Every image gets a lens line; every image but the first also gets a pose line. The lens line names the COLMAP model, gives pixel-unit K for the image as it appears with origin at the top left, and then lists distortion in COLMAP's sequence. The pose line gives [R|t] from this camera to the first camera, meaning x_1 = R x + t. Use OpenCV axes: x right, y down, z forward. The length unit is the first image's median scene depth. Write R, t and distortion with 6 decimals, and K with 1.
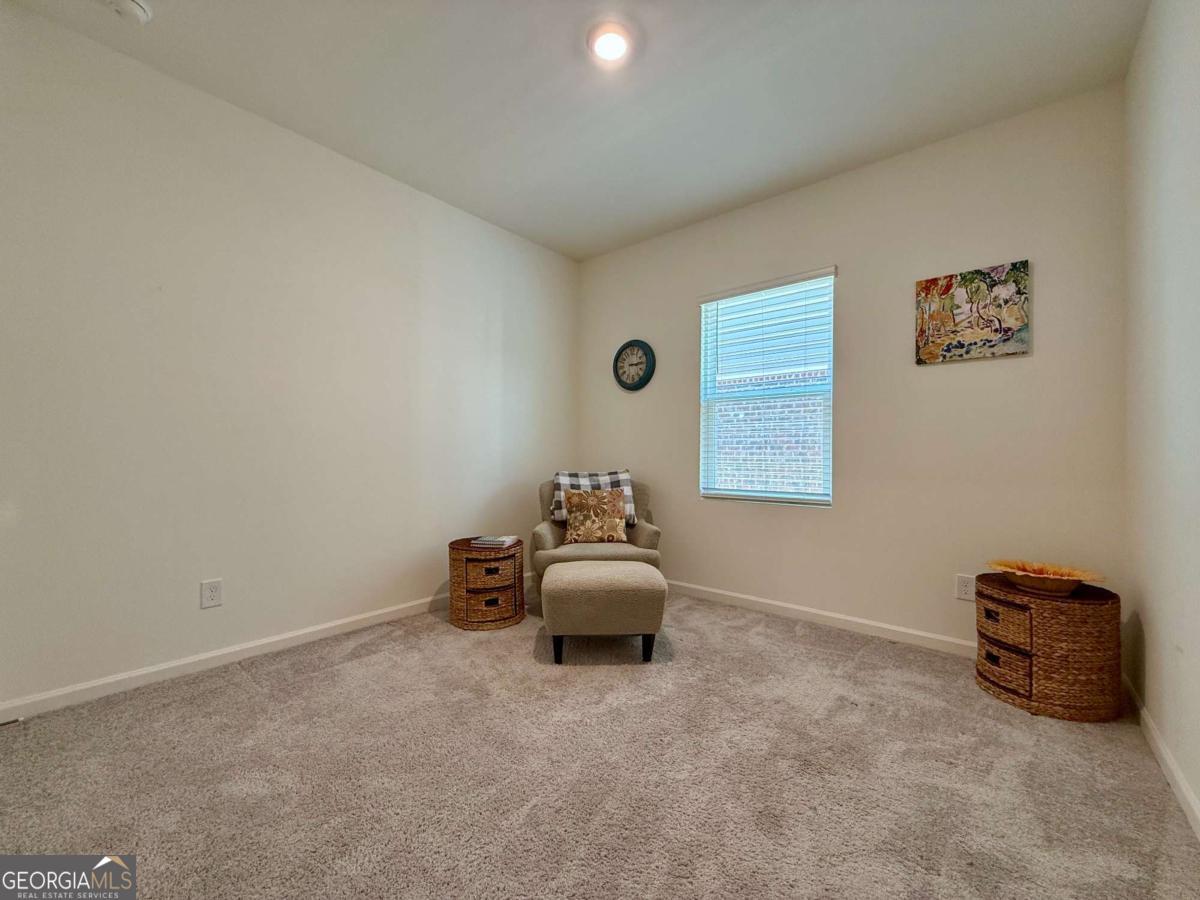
lens RADIAL K [[487.0, 0, 596.8], [0, 487.0, 450.8], [0, 0, 1]] dist [0.002061, -0.000078]
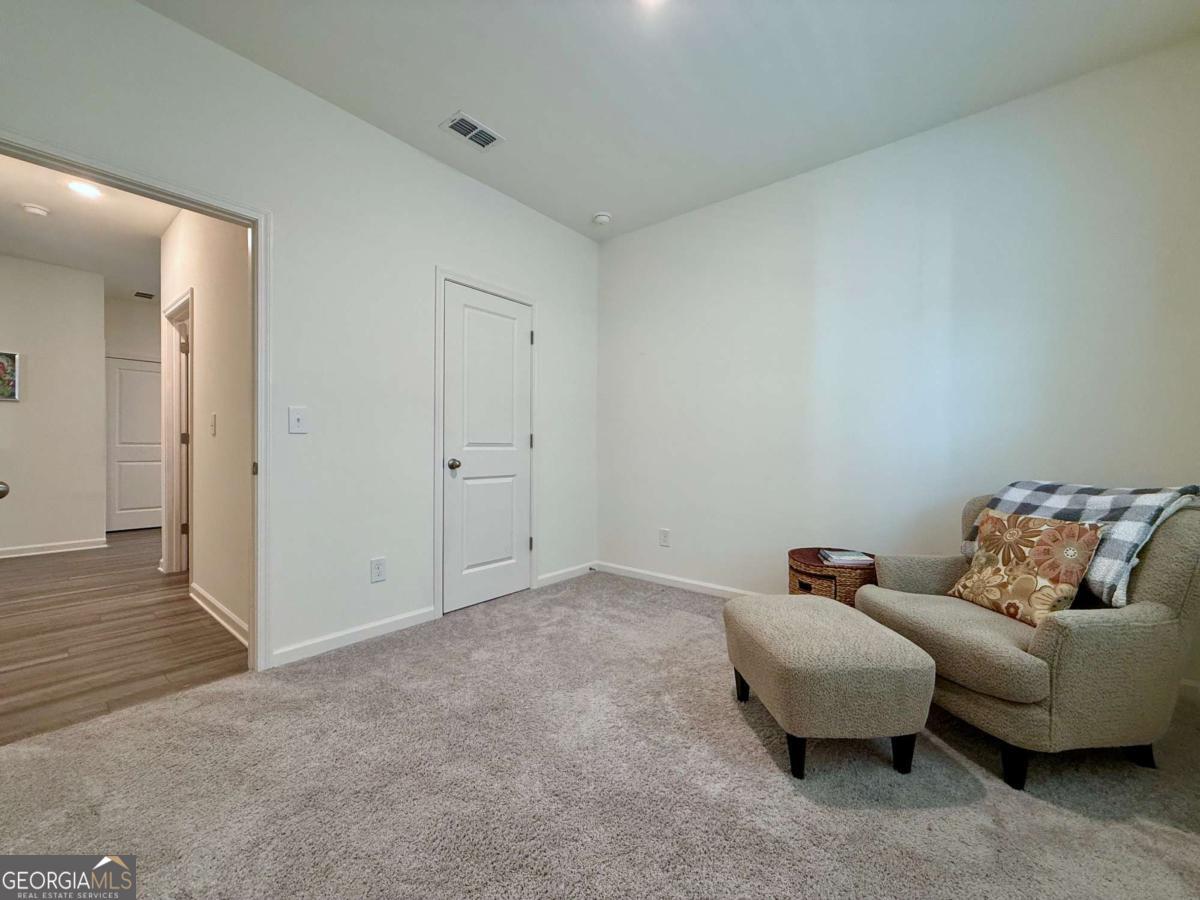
lens RADIAL K [[487.0, 0, 598.7], [0, 487.0, 451.1], [0, 0, 1]] dist [0.002061, -0.000078]
pose [[-0.002916, 0.002774, -0.999992, 0.552319], [0.004210, 0.999987, 0.002762, 0.005981], [0.999987, -0.004202, -0.002927, 0.559403]]
